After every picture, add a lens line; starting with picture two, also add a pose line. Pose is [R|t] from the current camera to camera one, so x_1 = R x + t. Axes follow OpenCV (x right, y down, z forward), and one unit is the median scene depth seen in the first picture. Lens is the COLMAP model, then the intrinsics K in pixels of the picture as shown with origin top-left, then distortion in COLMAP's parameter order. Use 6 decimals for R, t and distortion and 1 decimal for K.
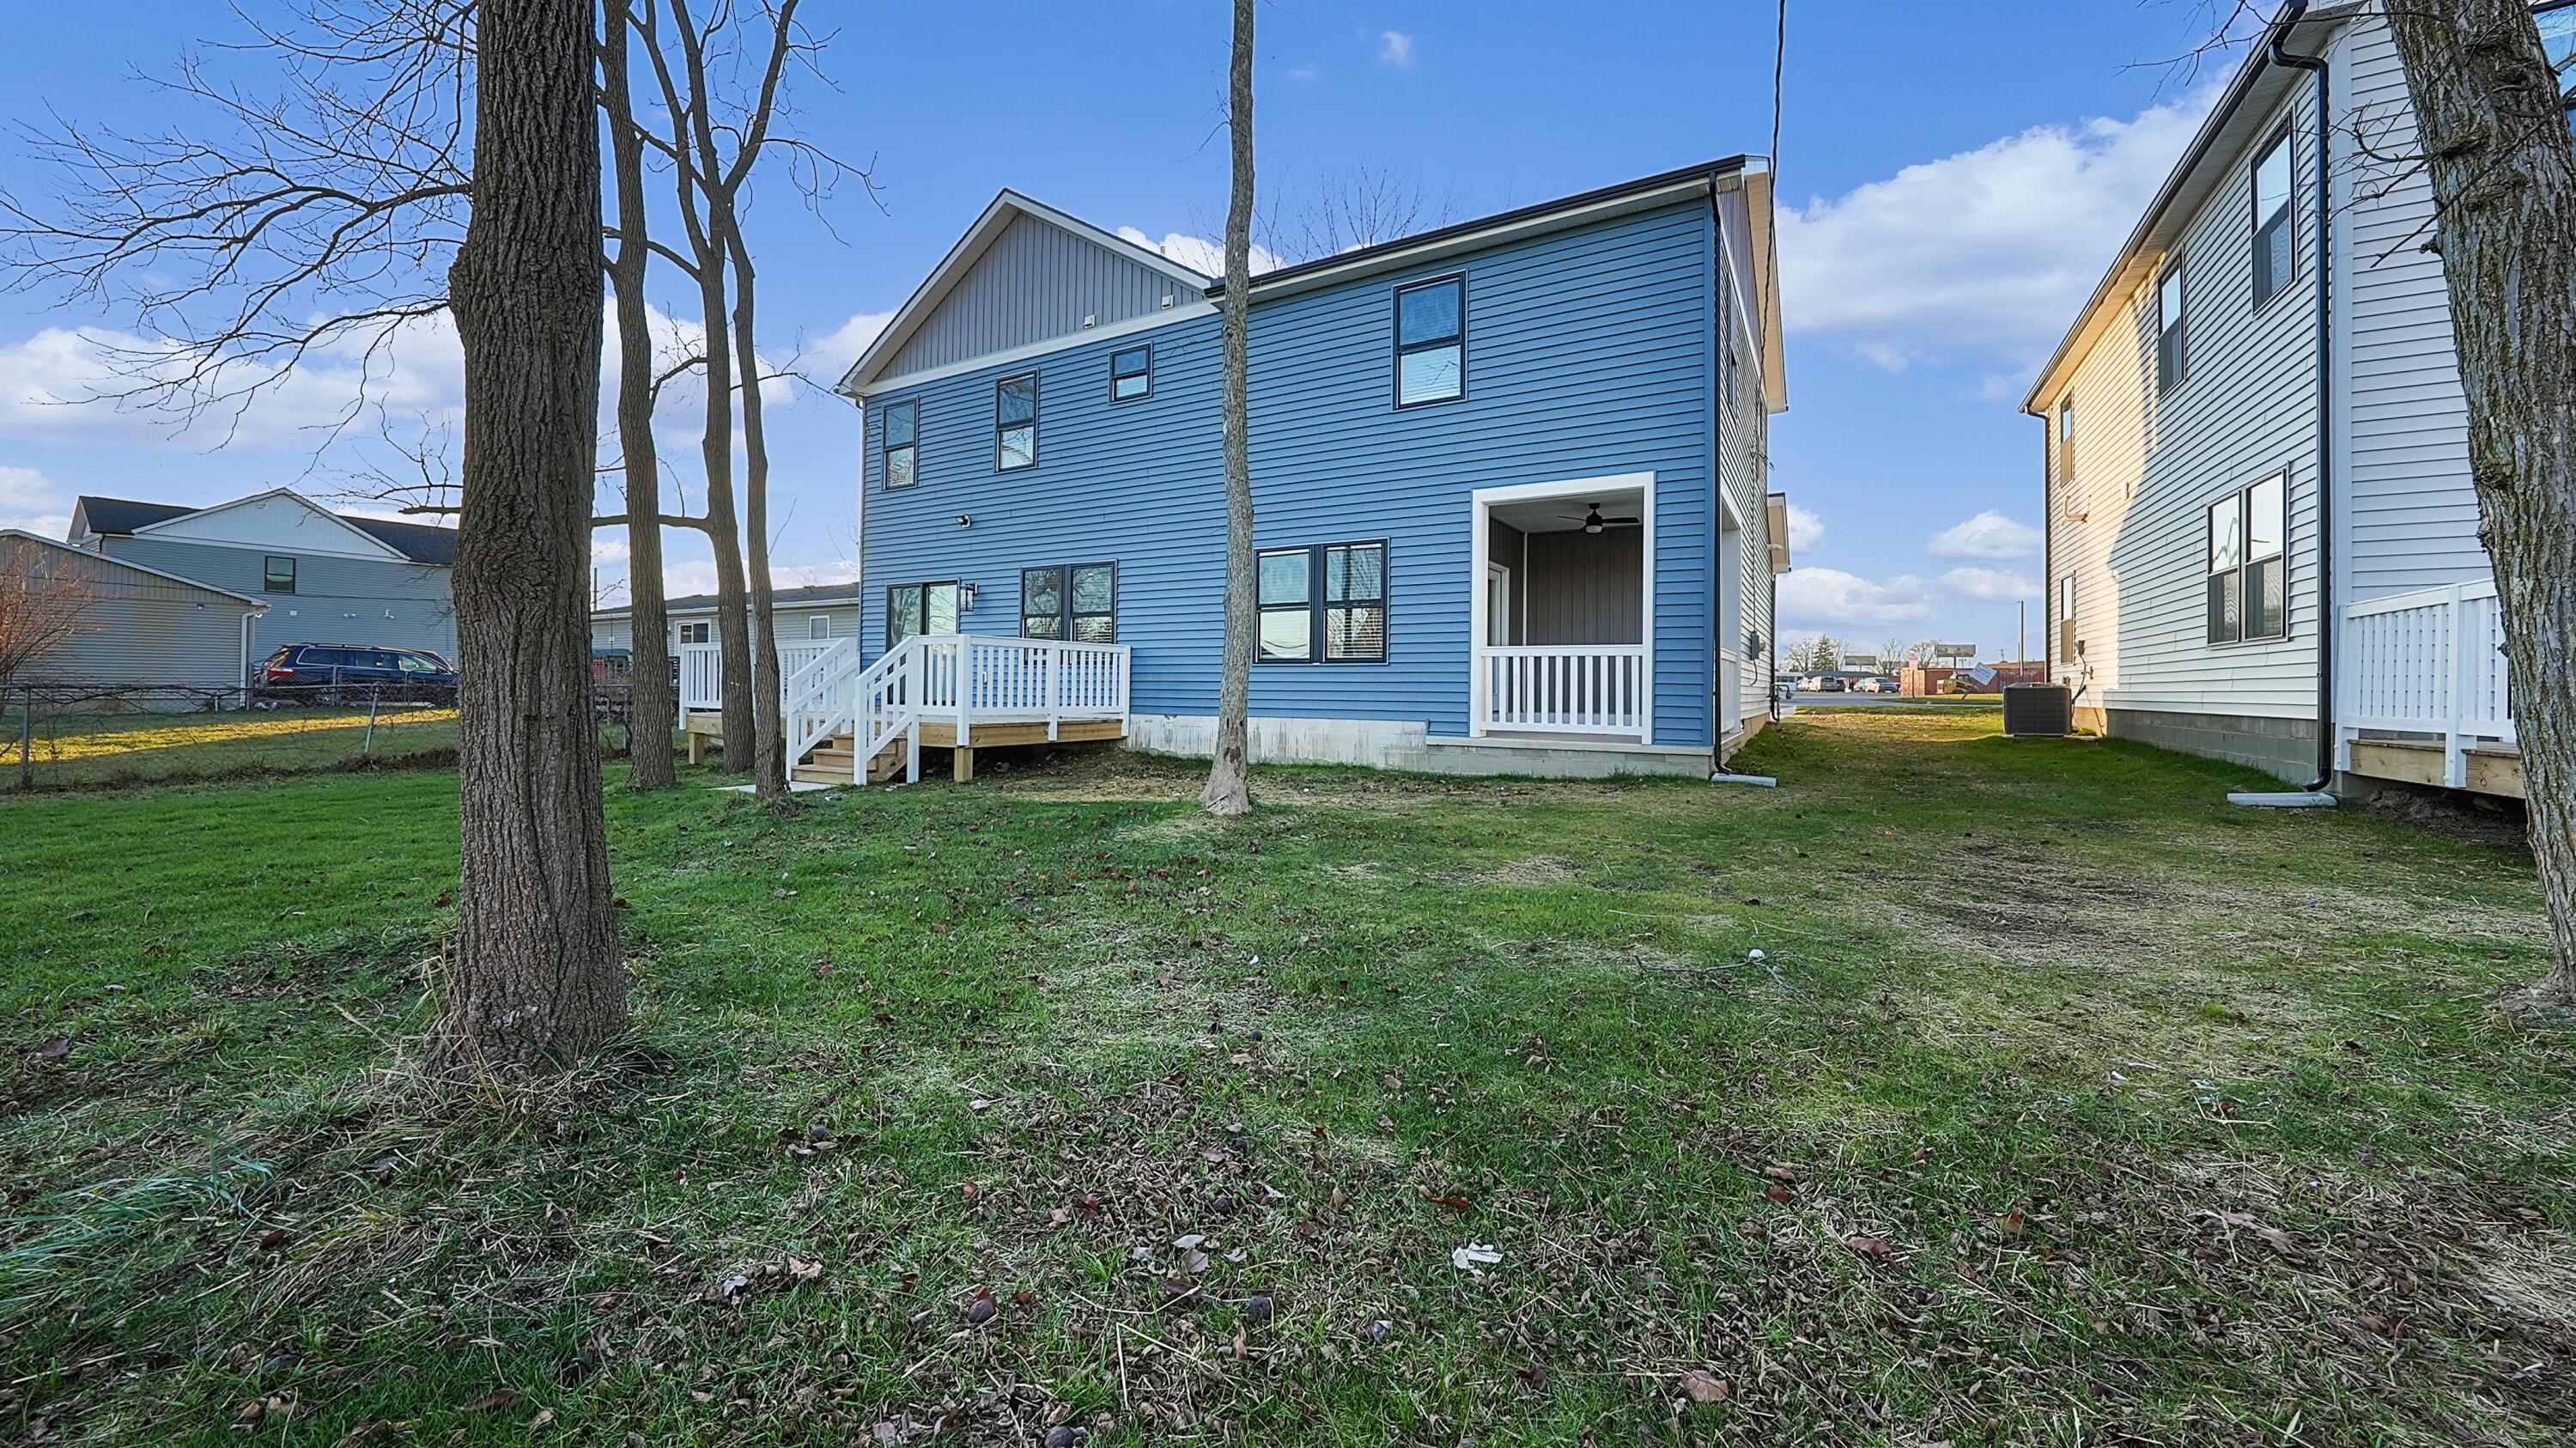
lens RADIAL K [[919.8, 0, 1285.0], [0, 919.8, 711.8], [0, 0, 1]] dist [-0.027038, -0.000061]
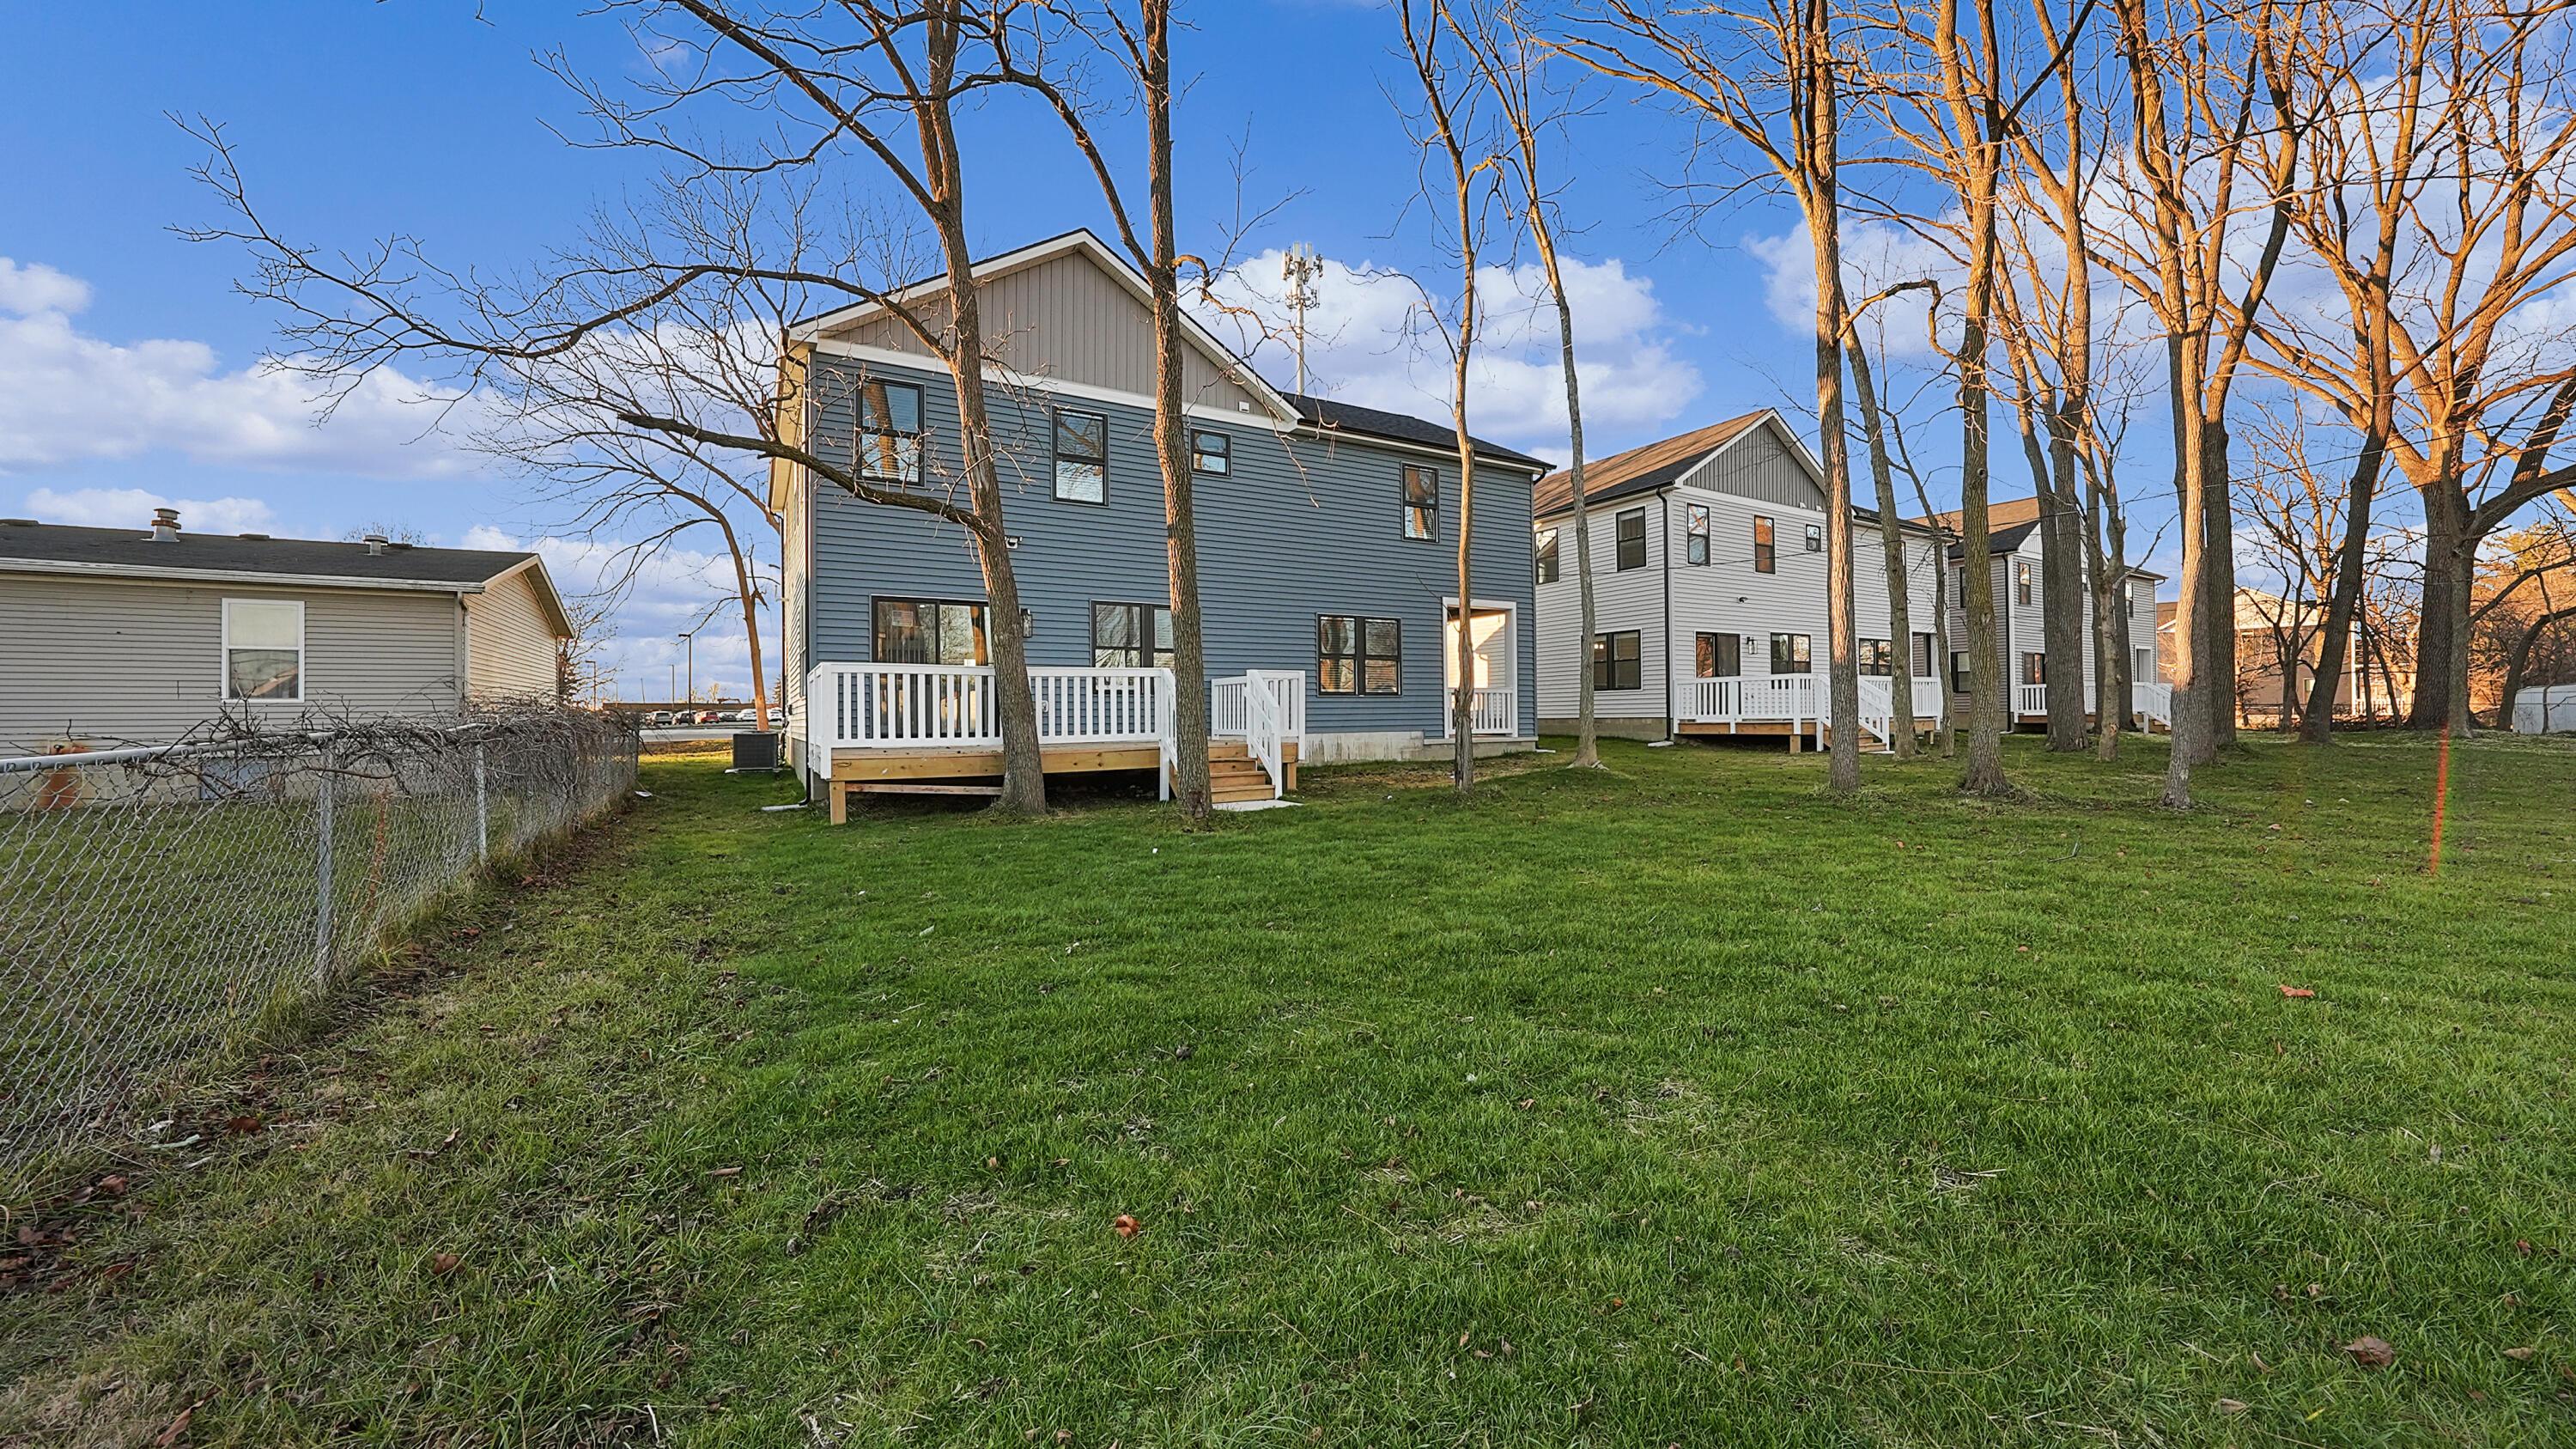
lens RADIAL K [[919.8, 0, 1285.0], [0, 919.8, 712.3], [0, 0, 1]] dist [-0.027038, -0.000061]
pose [[0.484680, -0.018334, 0.874500, -1.367689], [0.026820, 0.999622, 0.006092, -0.038466], [-0.874280, 0.020502, 0.484988, 0.385309]]
